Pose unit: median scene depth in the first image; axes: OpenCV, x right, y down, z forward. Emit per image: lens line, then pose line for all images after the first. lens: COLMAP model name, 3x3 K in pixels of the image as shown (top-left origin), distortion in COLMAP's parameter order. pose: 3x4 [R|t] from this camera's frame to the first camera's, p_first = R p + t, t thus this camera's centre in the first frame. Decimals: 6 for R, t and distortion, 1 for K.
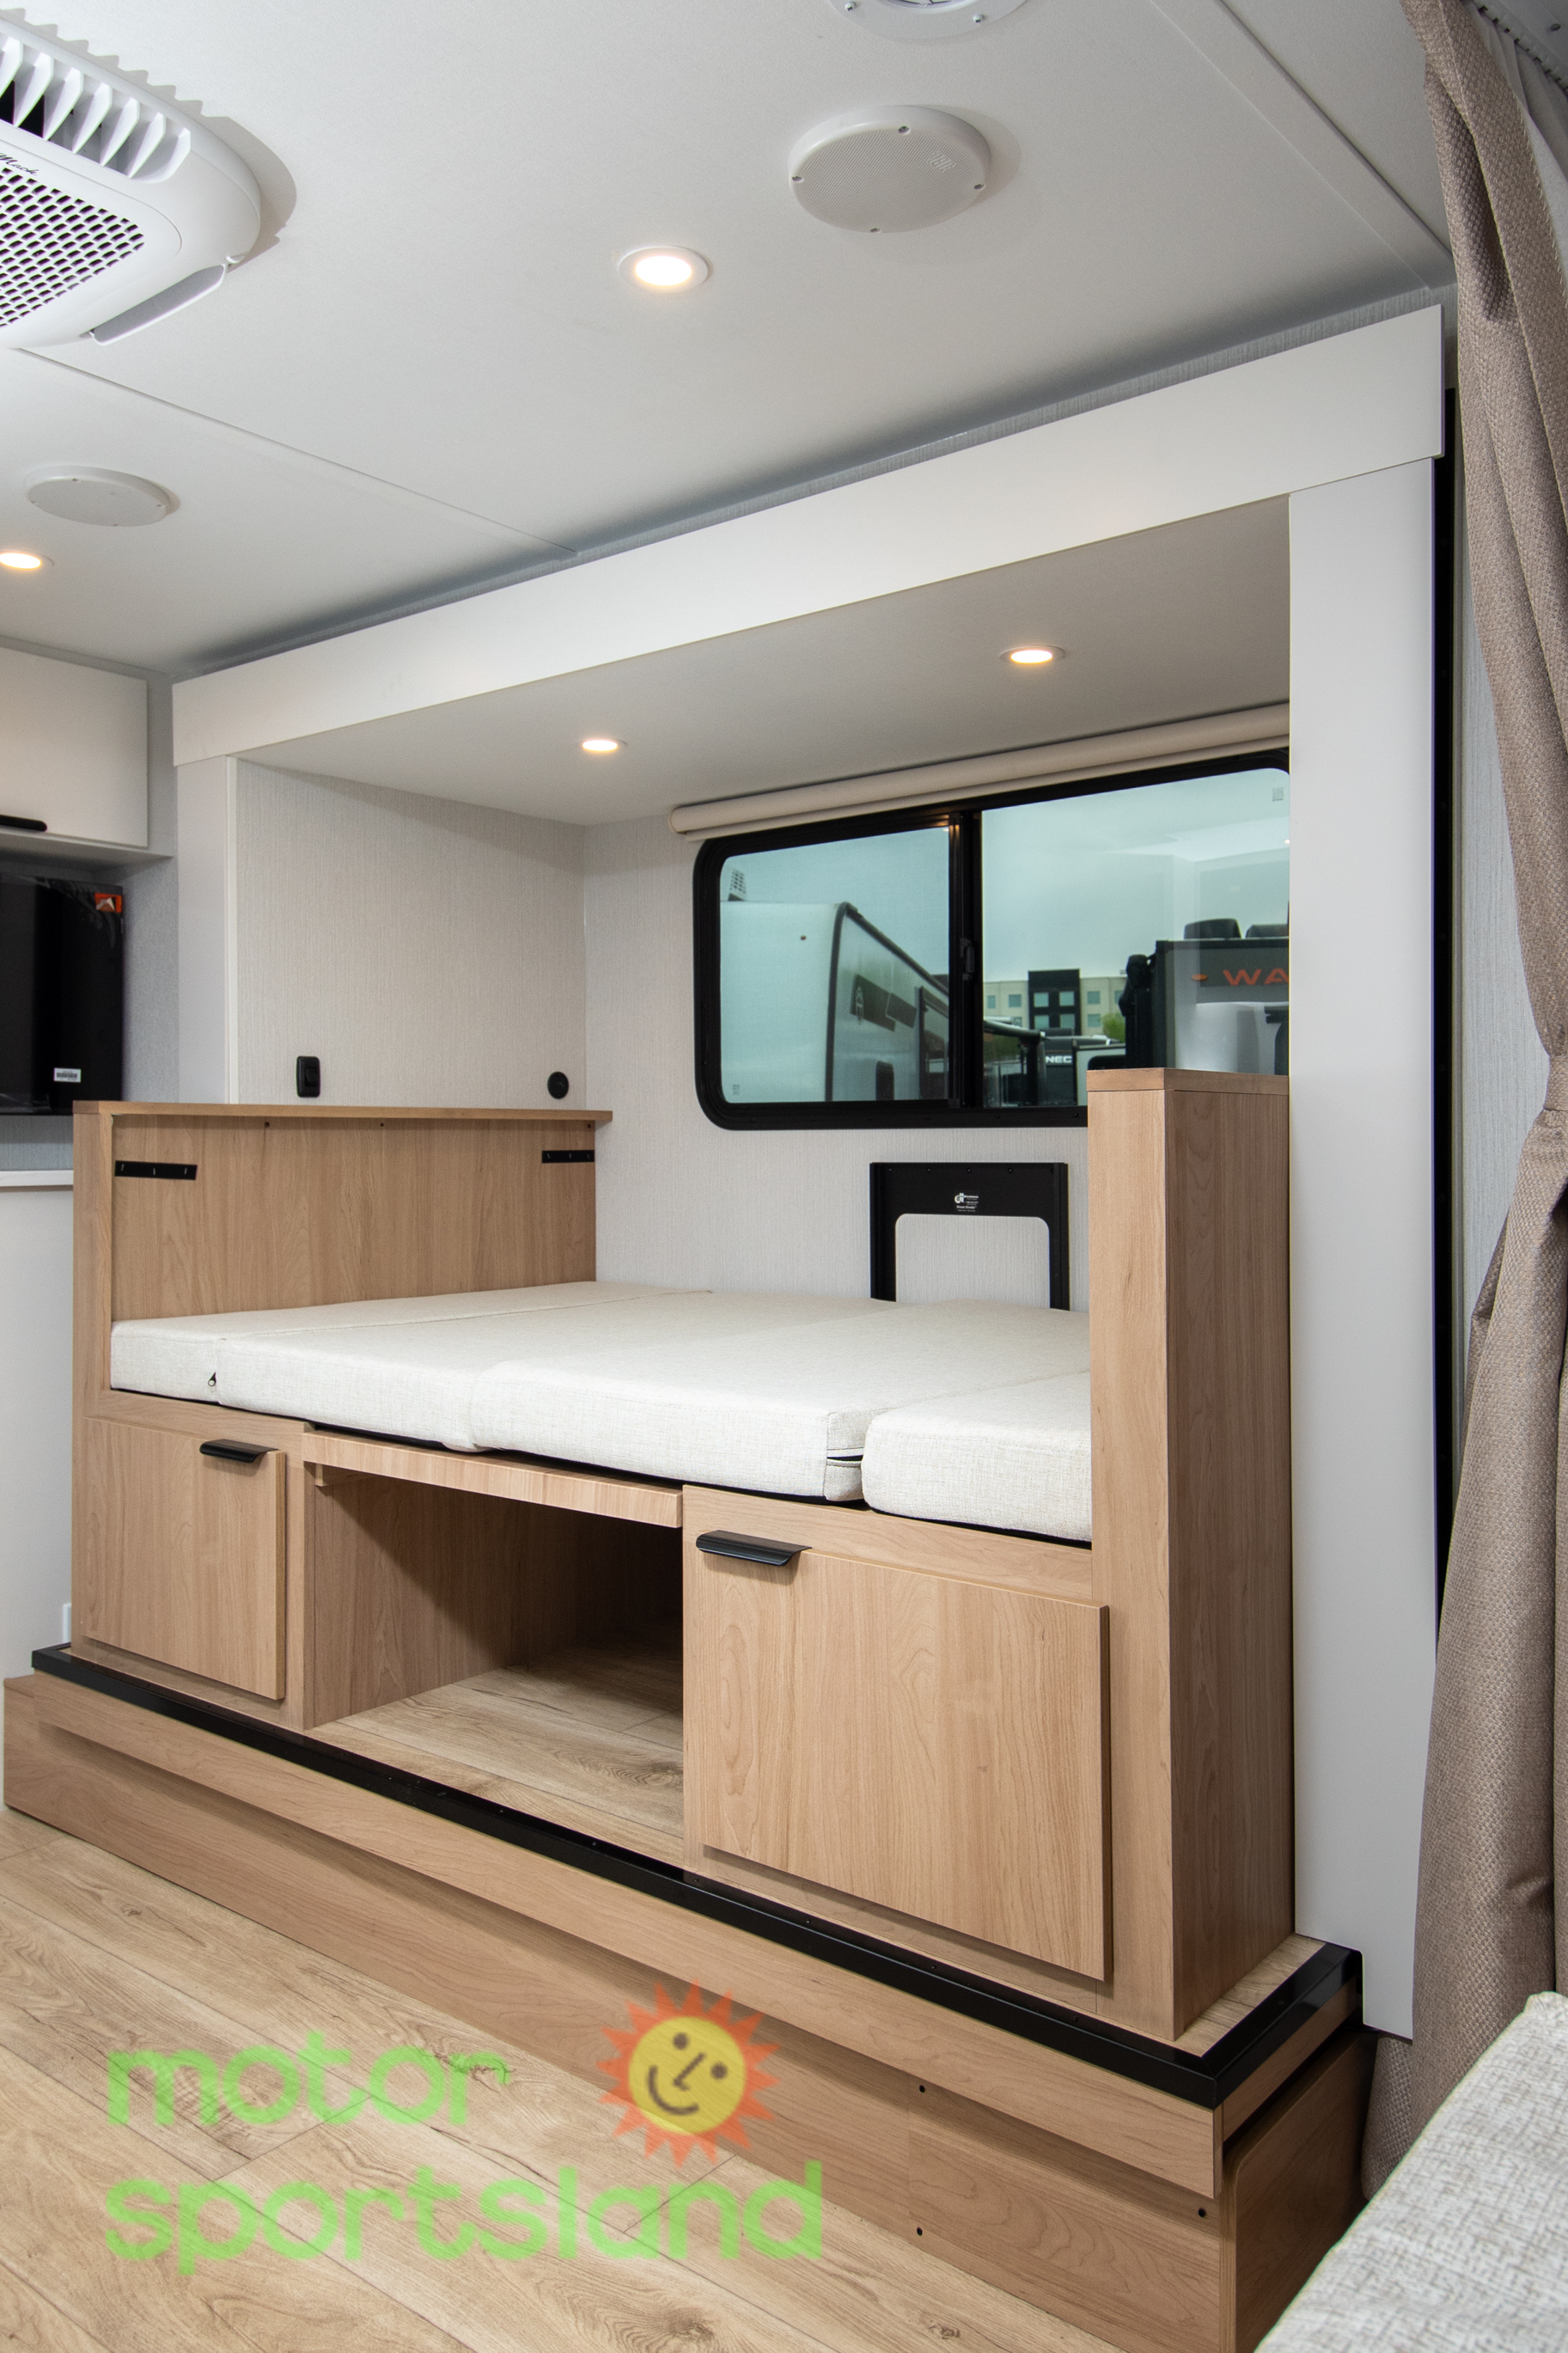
lens RADIAL K [[1771.3, 0, 807.2], [0, 1771.3, 1143.3], [0, 0, 1]] dist [0.045023, -0.051654]
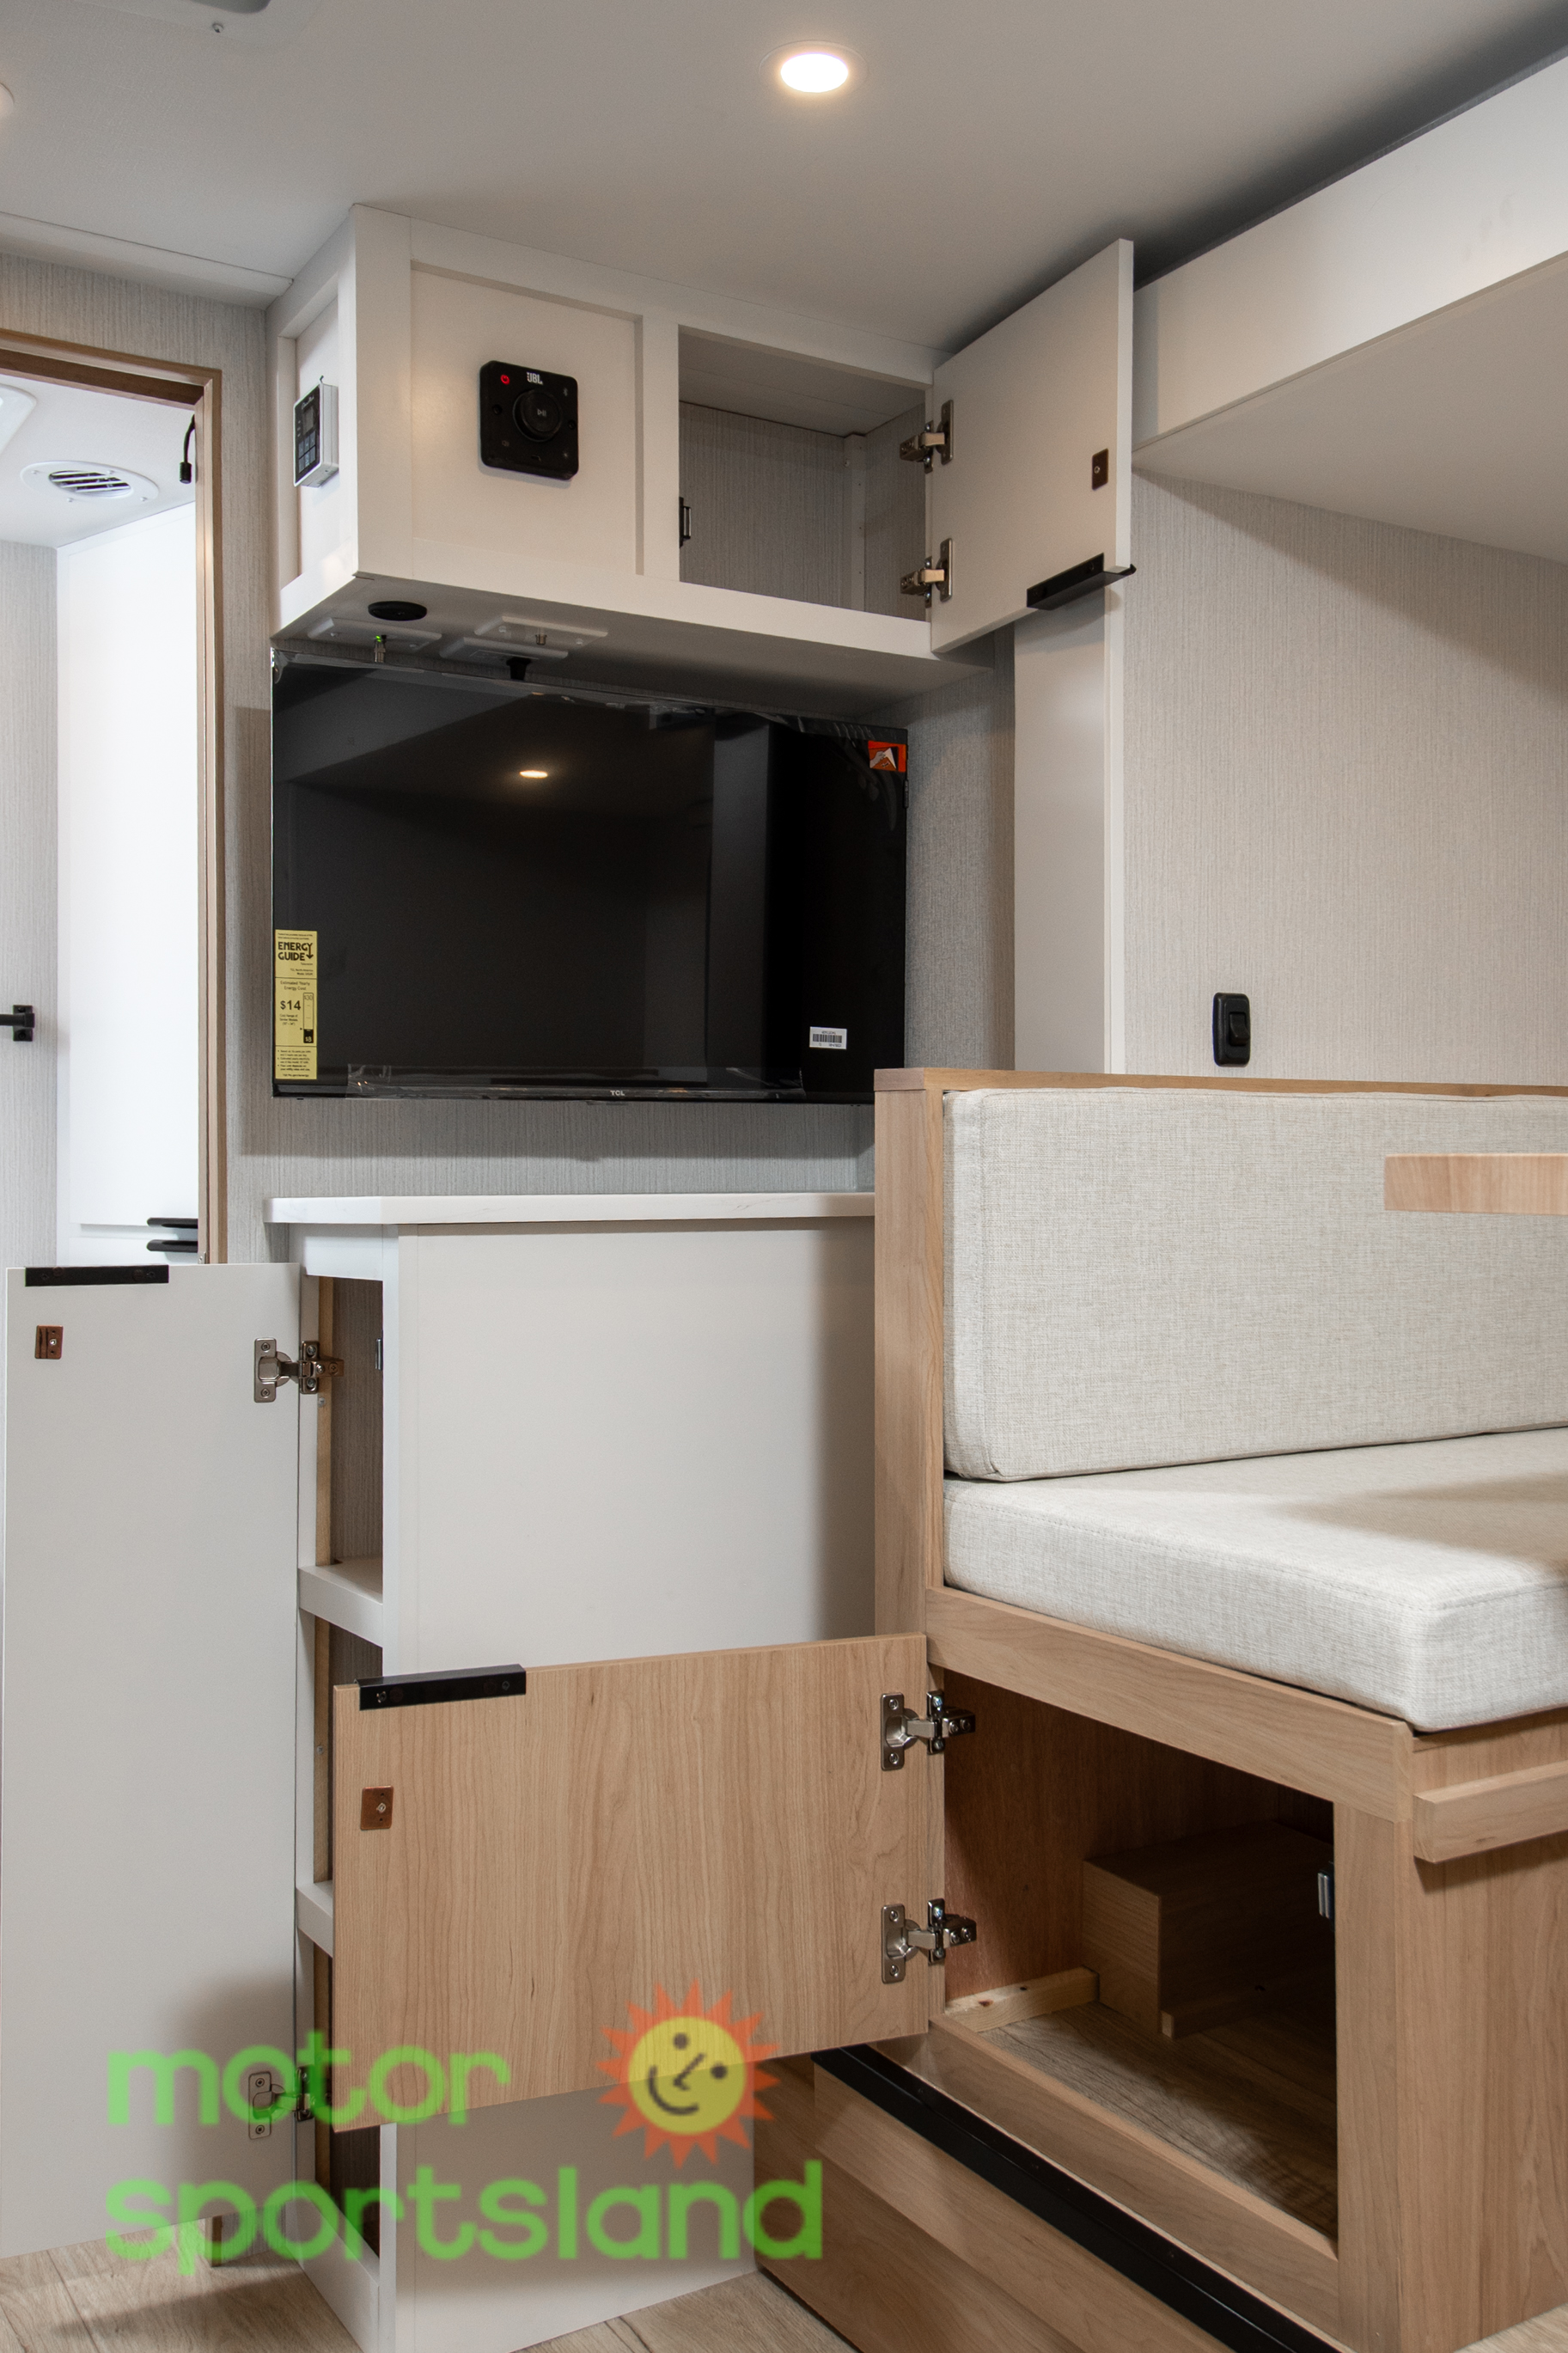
lens RADIAL K [[2104.9, 0, 788.3], [0, 2104.9, 1167.0], [0, 0, 1]] dist [0.061169, -0.039467]
pose [[0.943274, 0.000054, -0.332015, -0.246609], [0.001540, 0.999989, 0.004537, 0.003905], [0.332011, -0.004791, 0.943263, 0.408576]]
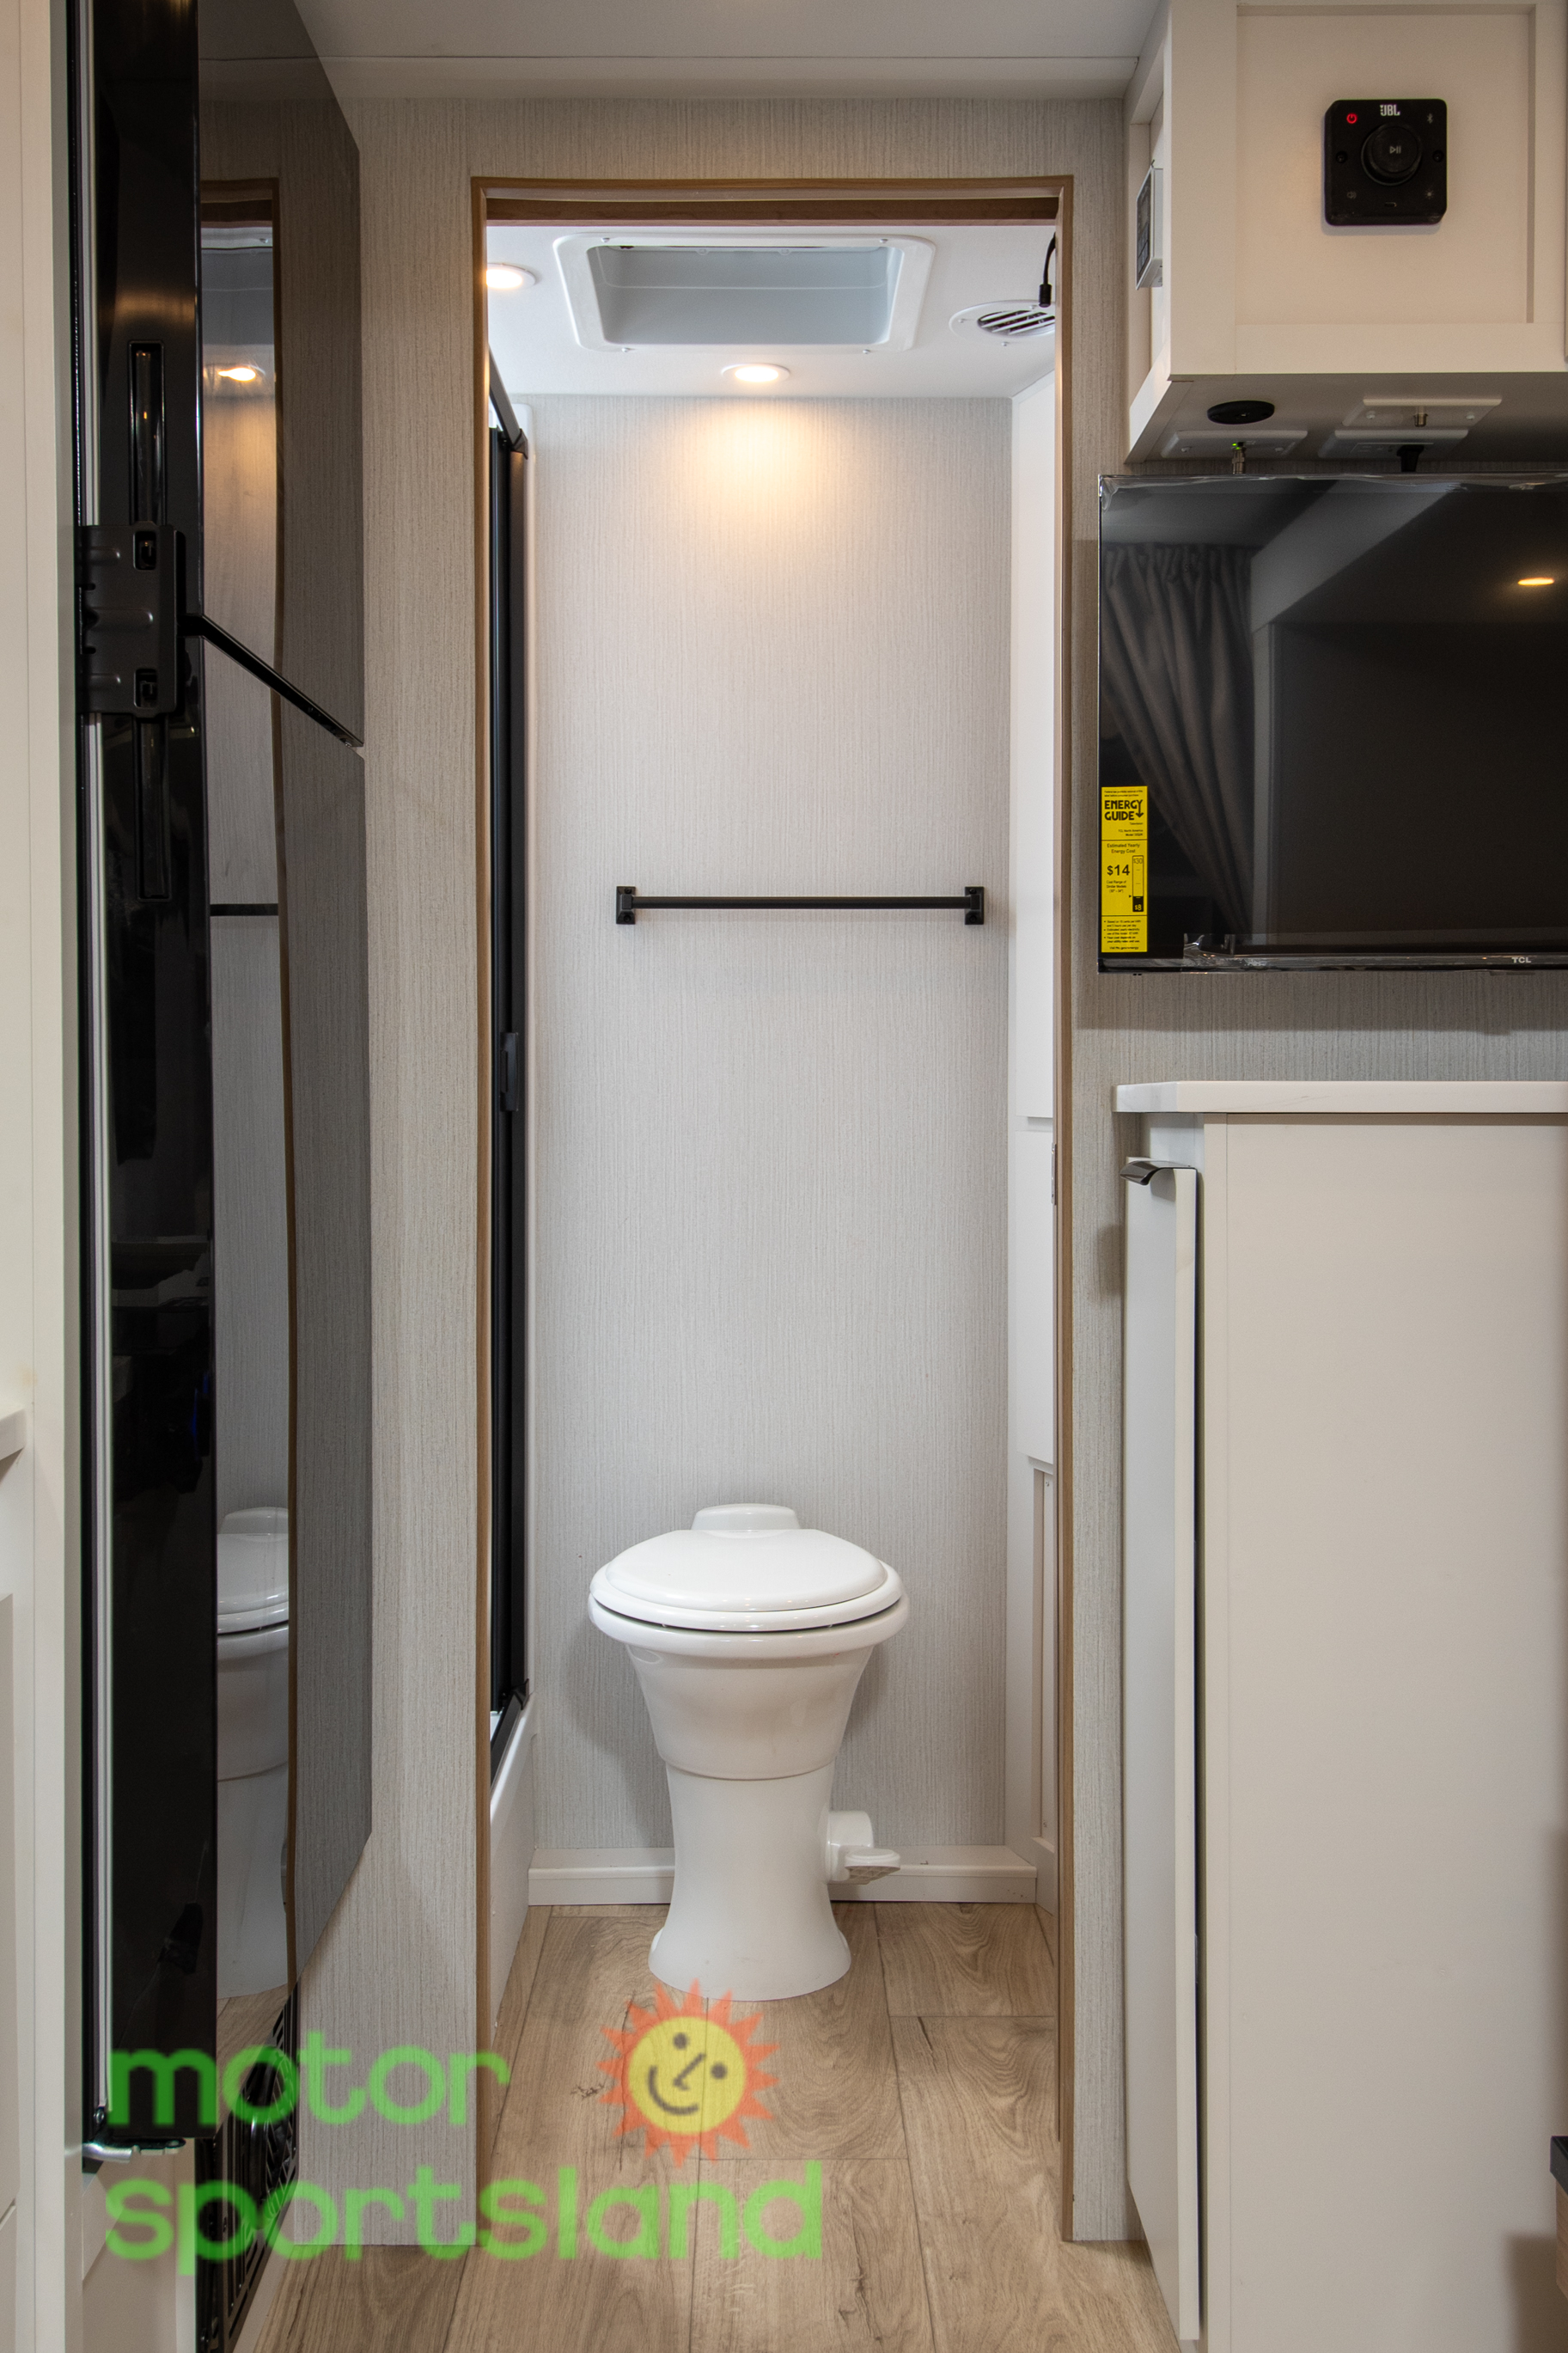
lens RADIAL K [[2387.0, 0, 749.1], [0, 2387.0, 1100.0], [0, 0, 1]] dist [0.047157, 0.000000]
pose [[0.640645, 0.010004, -0.767772, -0.139382], [0.003547, 0.999866, 0.015988, 0.011240], [0.767829, -0.012966, 0.640524, 0.484029]]
